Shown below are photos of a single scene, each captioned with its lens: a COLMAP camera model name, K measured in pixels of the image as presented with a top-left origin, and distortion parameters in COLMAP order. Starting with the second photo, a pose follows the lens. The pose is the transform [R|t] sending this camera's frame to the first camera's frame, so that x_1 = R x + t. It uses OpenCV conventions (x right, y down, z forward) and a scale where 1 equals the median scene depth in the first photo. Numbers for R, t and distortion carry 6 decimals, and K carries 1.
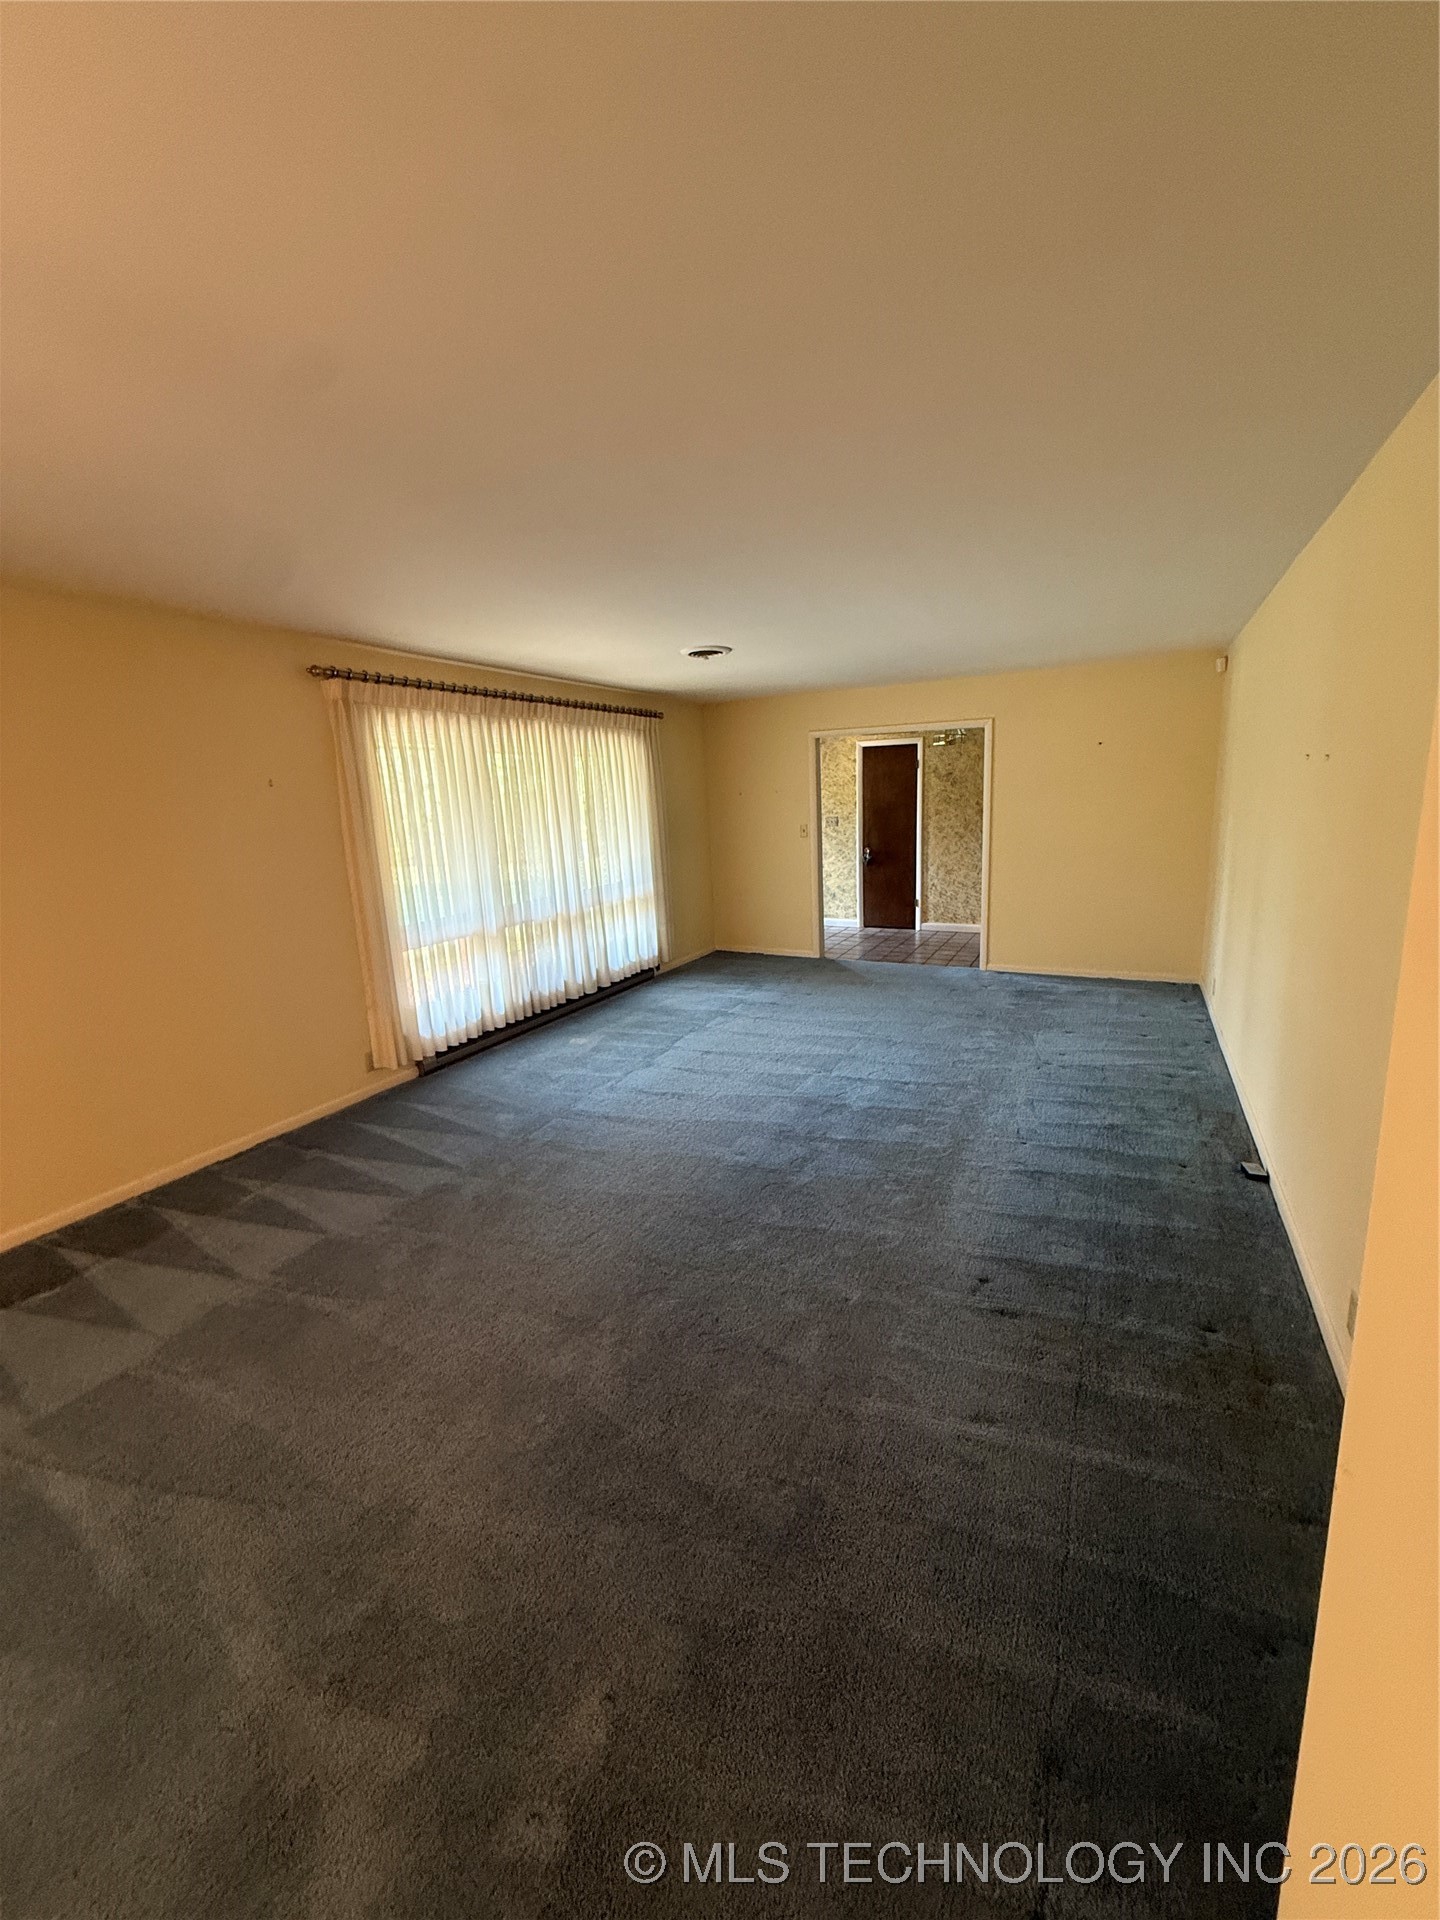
lens RADIAL K [[766.7, 0, 720.0], [0, 766.7, 951.6], [0, 0, 1]] dist [-0.000370, 0.000098]
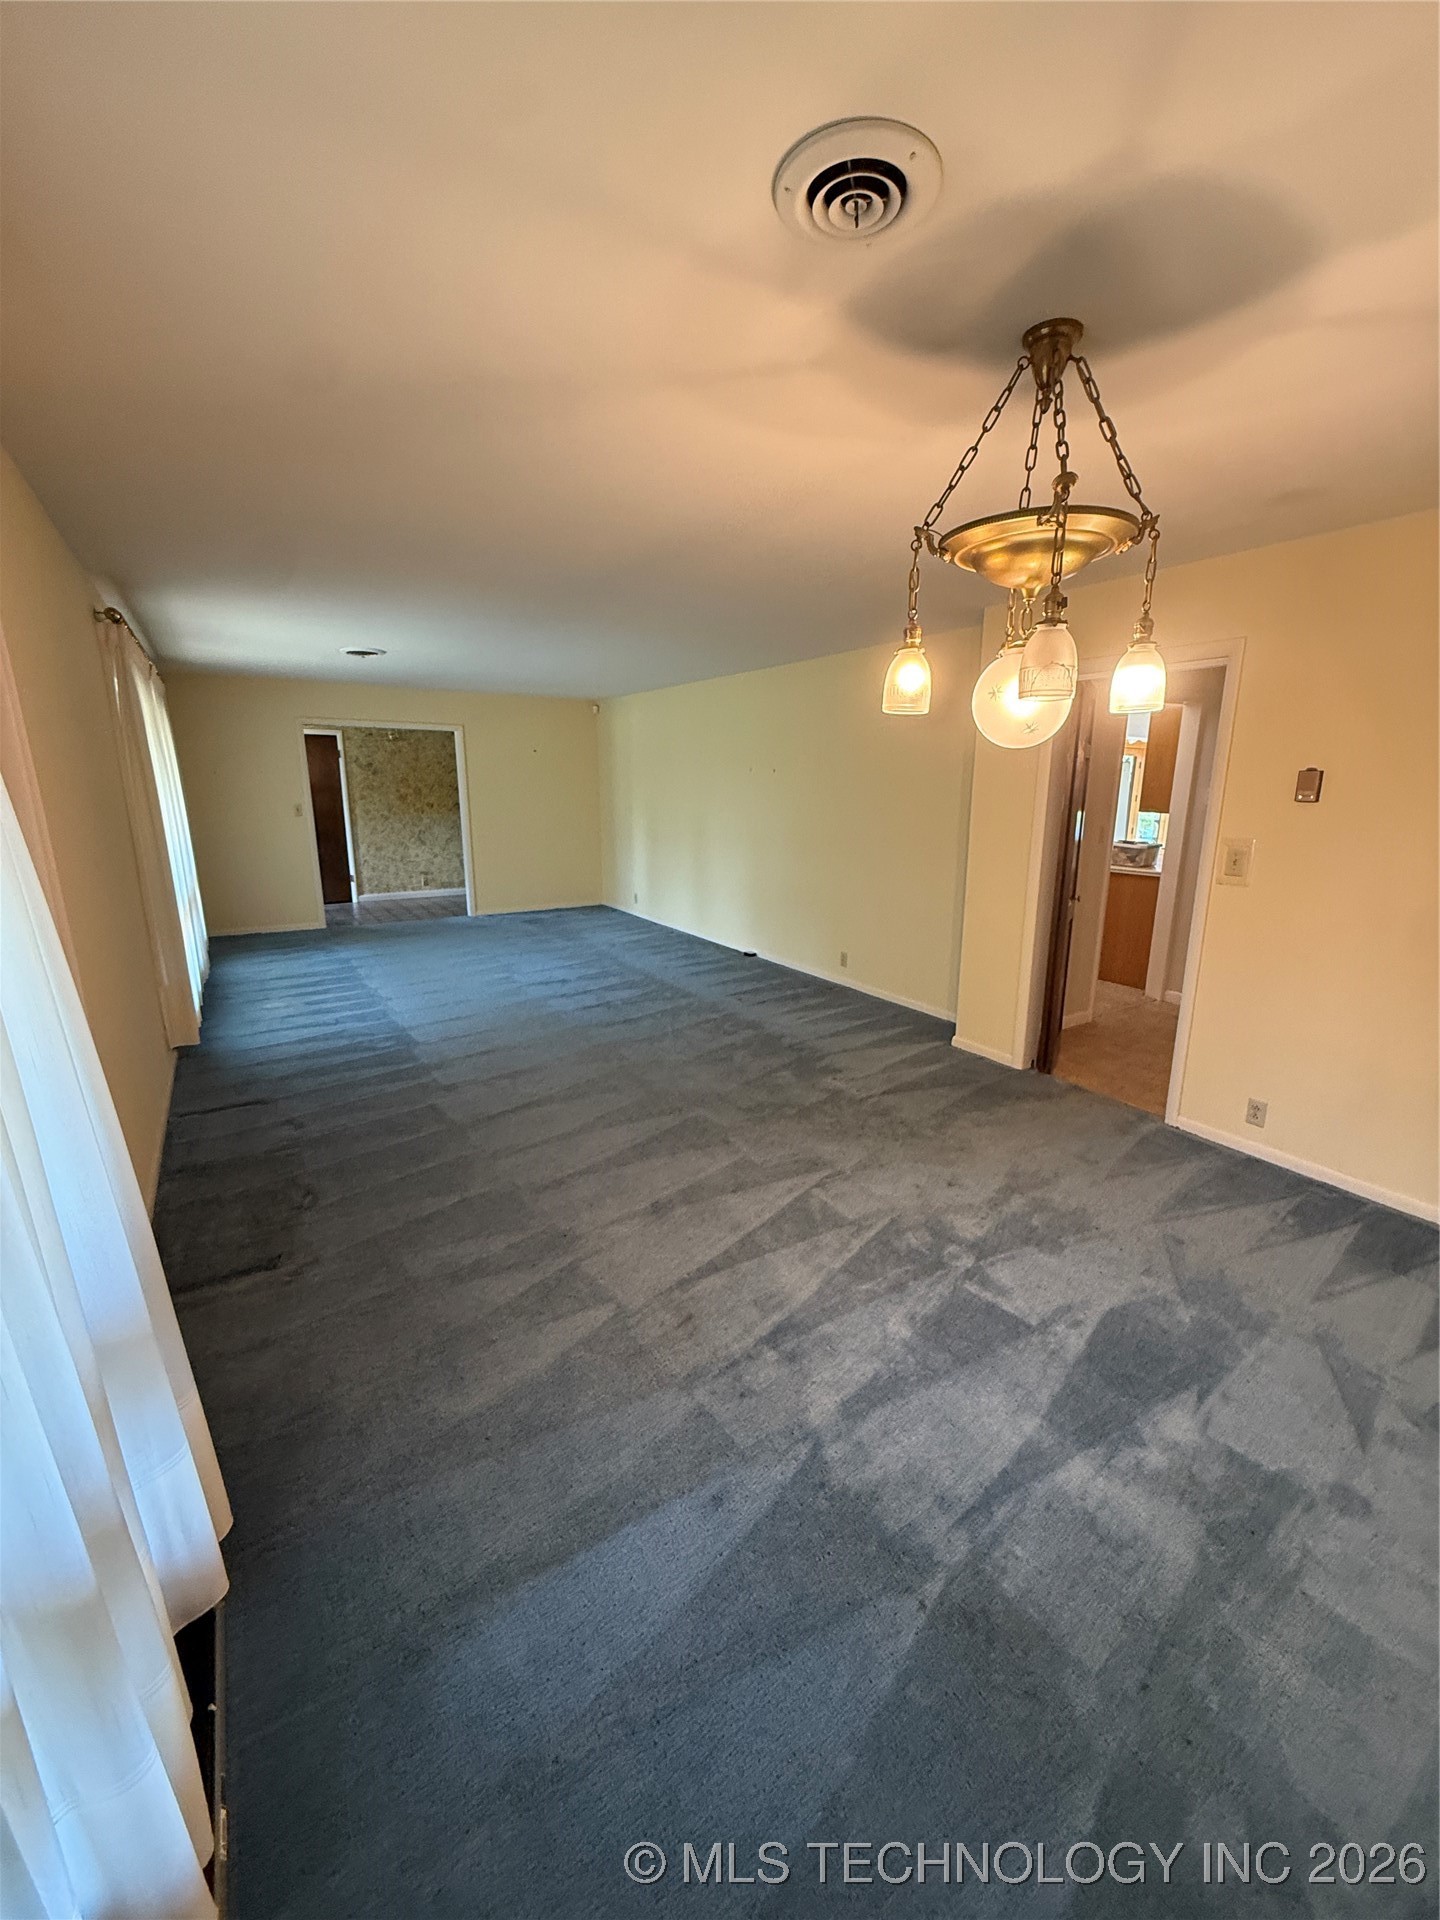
lens RADIAL K [[766.7, 0, 720.0], [0, 766.7, 951.6], [0, 0, 1]] dist [-0.000370, 0.000098]
pose [[0.502129, -0.142812, 0.852919, -0.457037], [0.145899, 0.986122, 0.079222, 0.033095], [-0.852397, 0.084660, 0.515996, -0.029551]]
